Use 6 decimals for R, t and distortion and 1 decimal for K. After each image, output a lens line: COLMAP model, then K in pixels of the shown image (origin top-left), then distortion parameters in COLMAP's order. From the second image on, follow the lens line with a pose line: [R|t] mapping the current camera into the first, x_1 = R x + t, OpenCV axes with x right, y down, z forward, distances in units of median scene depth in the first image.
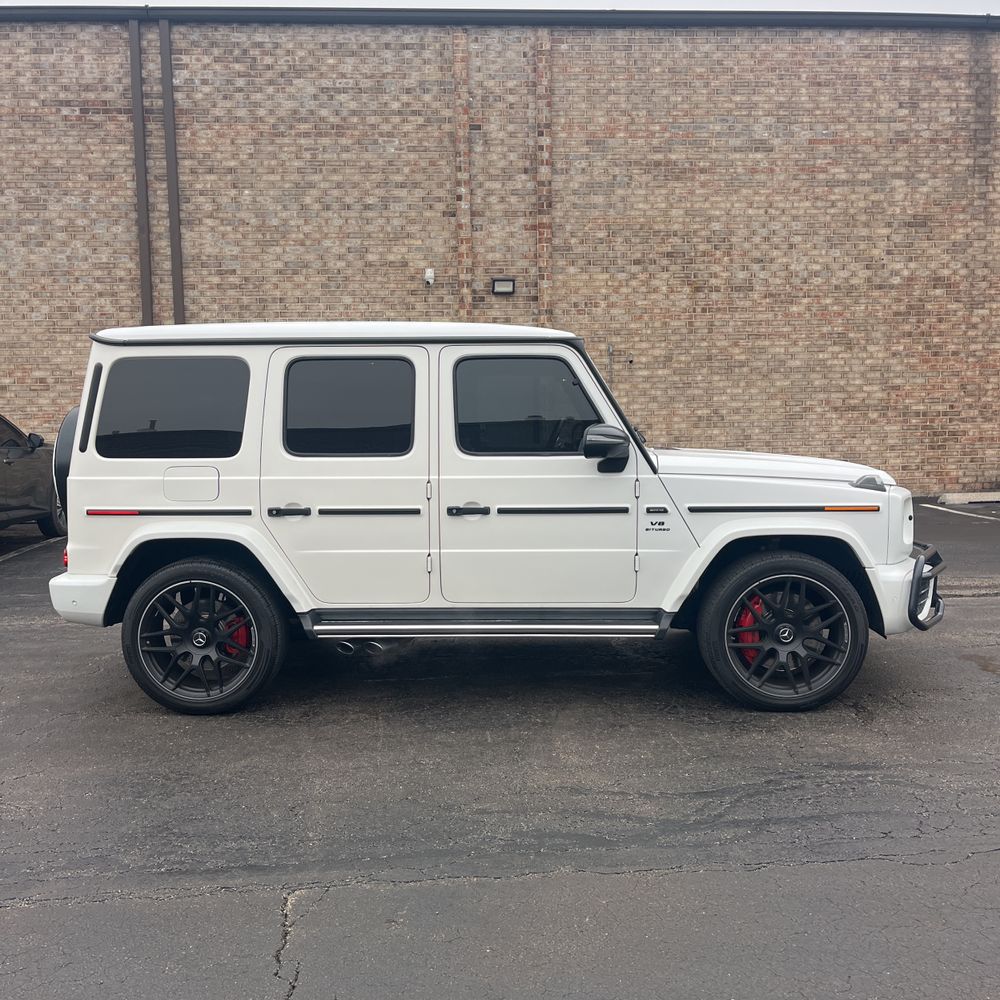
lens RADIAL K [[1012.1, 0, 467.6], [0, 1012.1, 494.2], [0, 0, 1]] dist [0.016809, 0.000000]
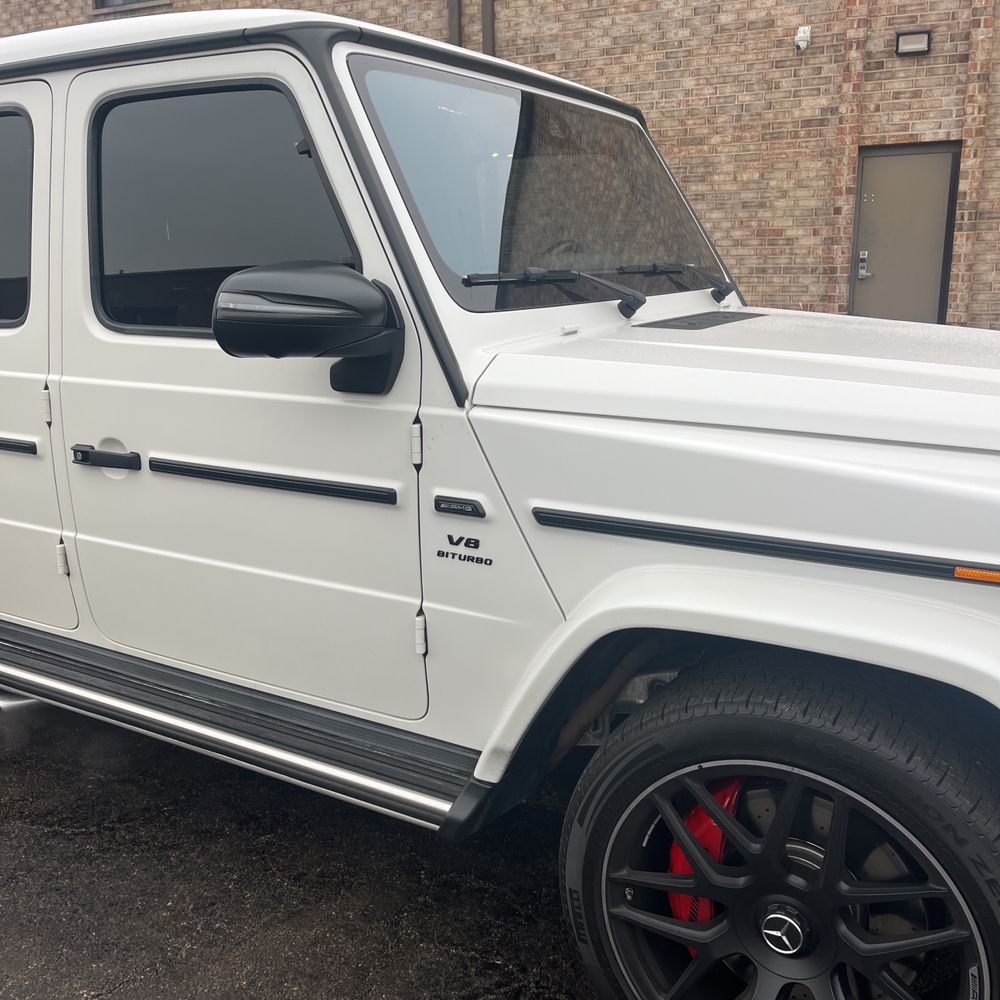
lens RADIAL K [[1012.1, 0, 449.4], [0, 1012.1, 506.1], [0, 0, 1]] dist [0.016809, 0.000000]
pose [[0.883193, 0.114695, -0.454769, 0.106808], [-0.032062, 0.982134, 0.185432, -0.015866], [0.467912, -0.149192, 0.871091, 0.208436]]
